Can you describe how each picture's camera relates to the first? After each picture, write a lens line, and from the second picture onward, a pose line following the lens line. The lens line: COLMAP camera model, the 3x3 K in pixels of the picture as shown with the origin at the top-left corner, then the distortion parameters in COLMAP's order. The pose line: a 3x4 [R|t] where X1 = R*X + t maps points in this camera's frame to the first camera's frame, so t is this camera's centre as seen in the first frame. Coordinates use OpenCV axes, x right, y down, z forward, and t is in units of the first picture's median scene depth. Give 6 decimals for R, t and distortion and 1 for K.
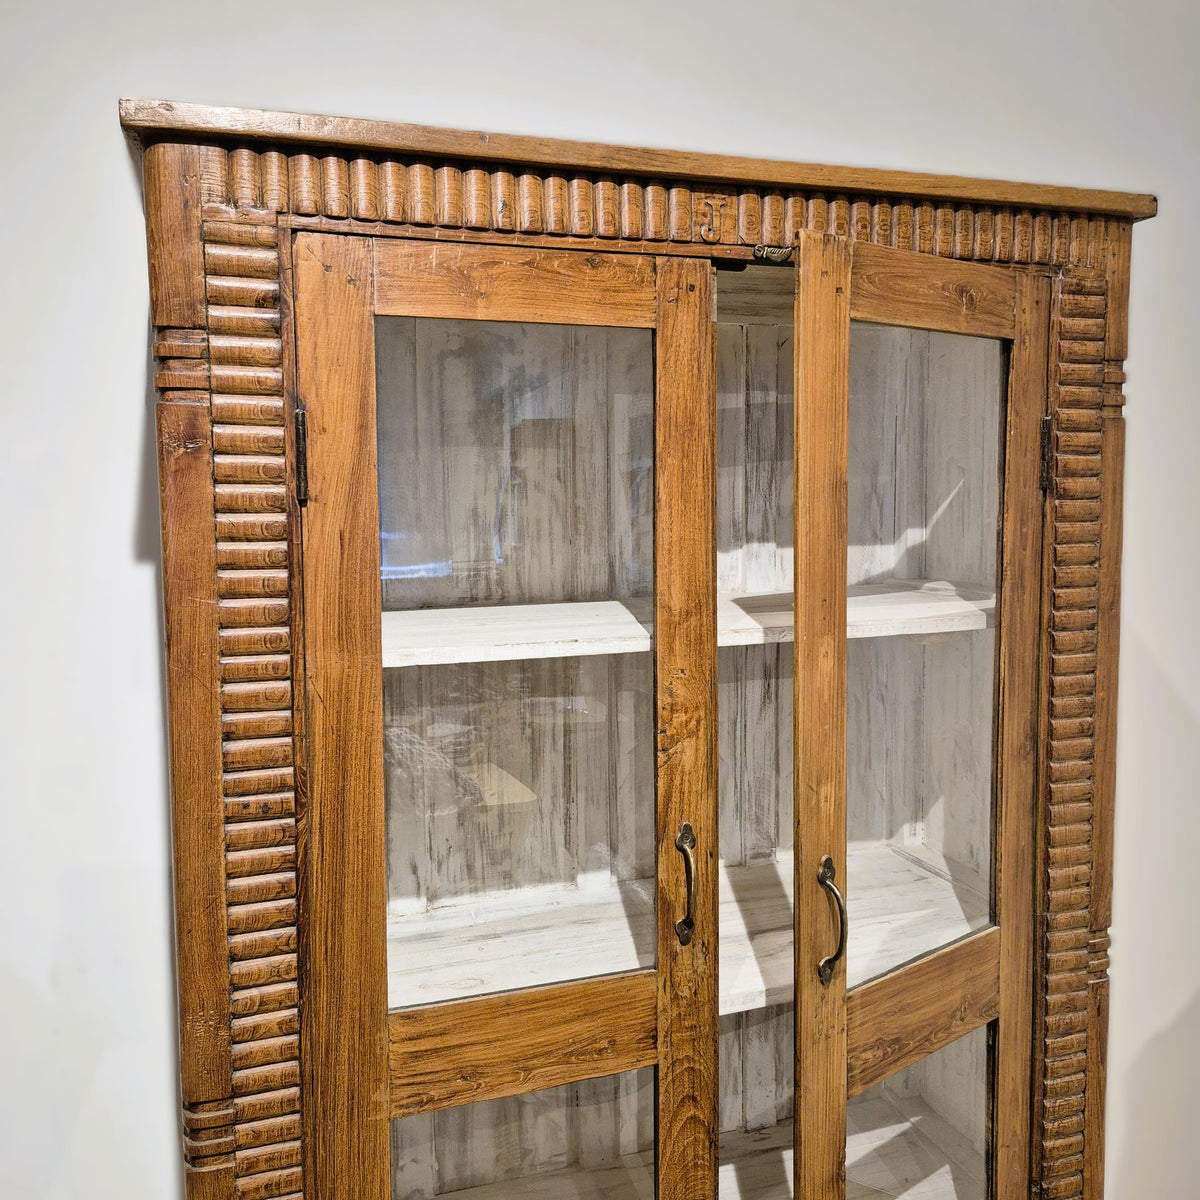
lens RADIAL K [[1128.5, 0, 611.2], [0, 1128.5, 599.5], [0, 0, 1]] dist [0.132777, -0.236759]
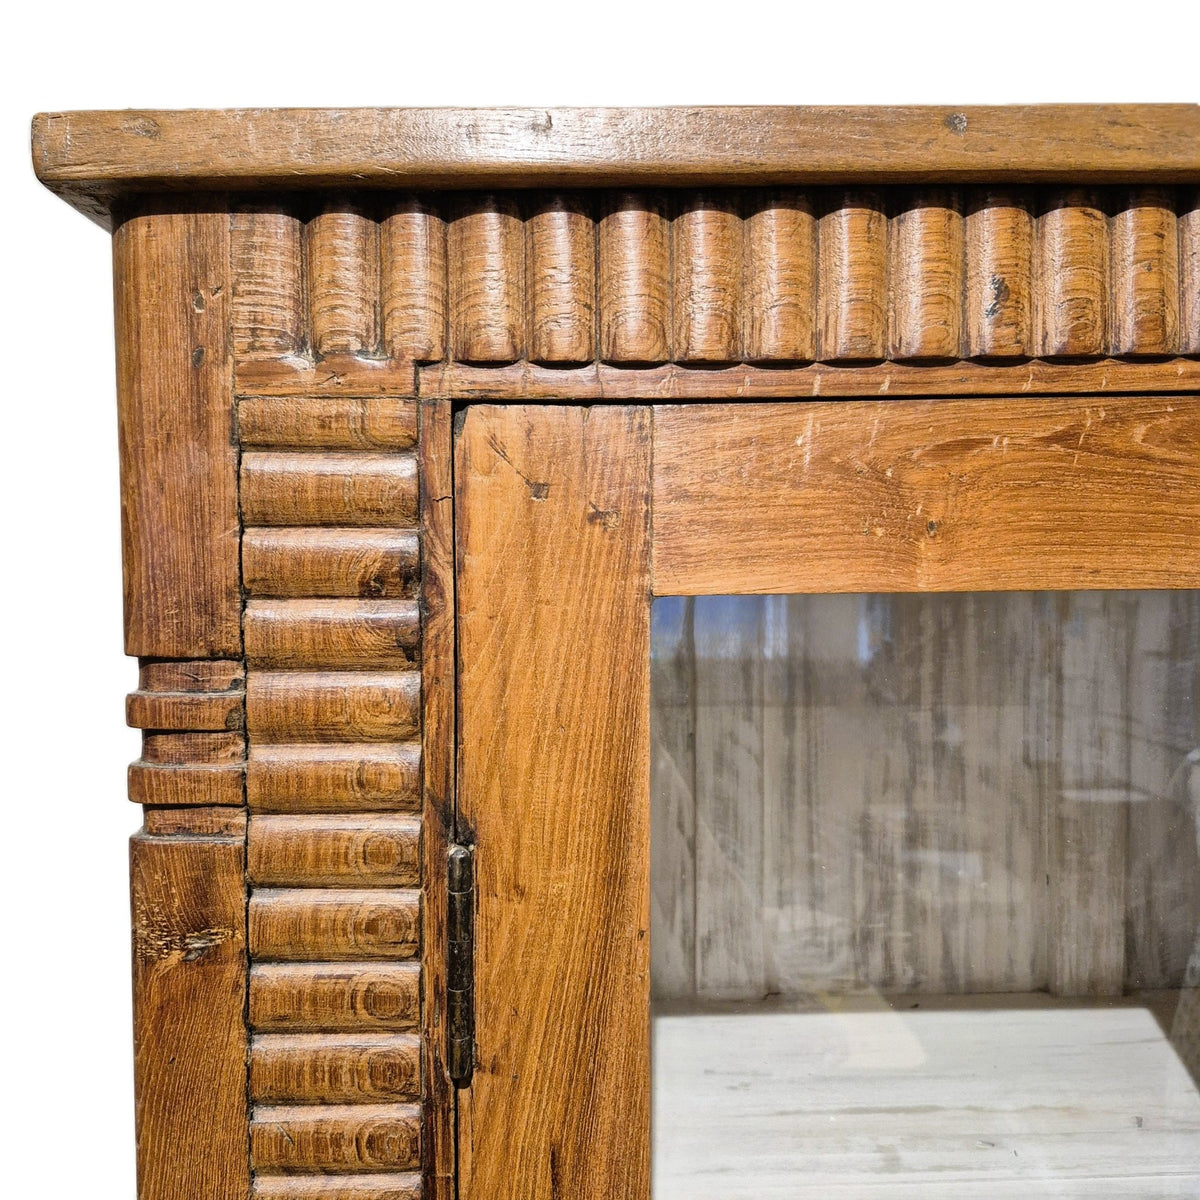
lens RADIAL K [[1128.5, 0, 611.2], [0, 1128.5, 599.5], [0, 0, 1]] dist [0.132777, -0.236759]
pose [[0.951806, 0.011991, -0.306467, -0.102586], [-0.026431, 0.998725, -0.043009, -0.234031], [0.305561, 0.049036, 0.950909, 0.633082]]
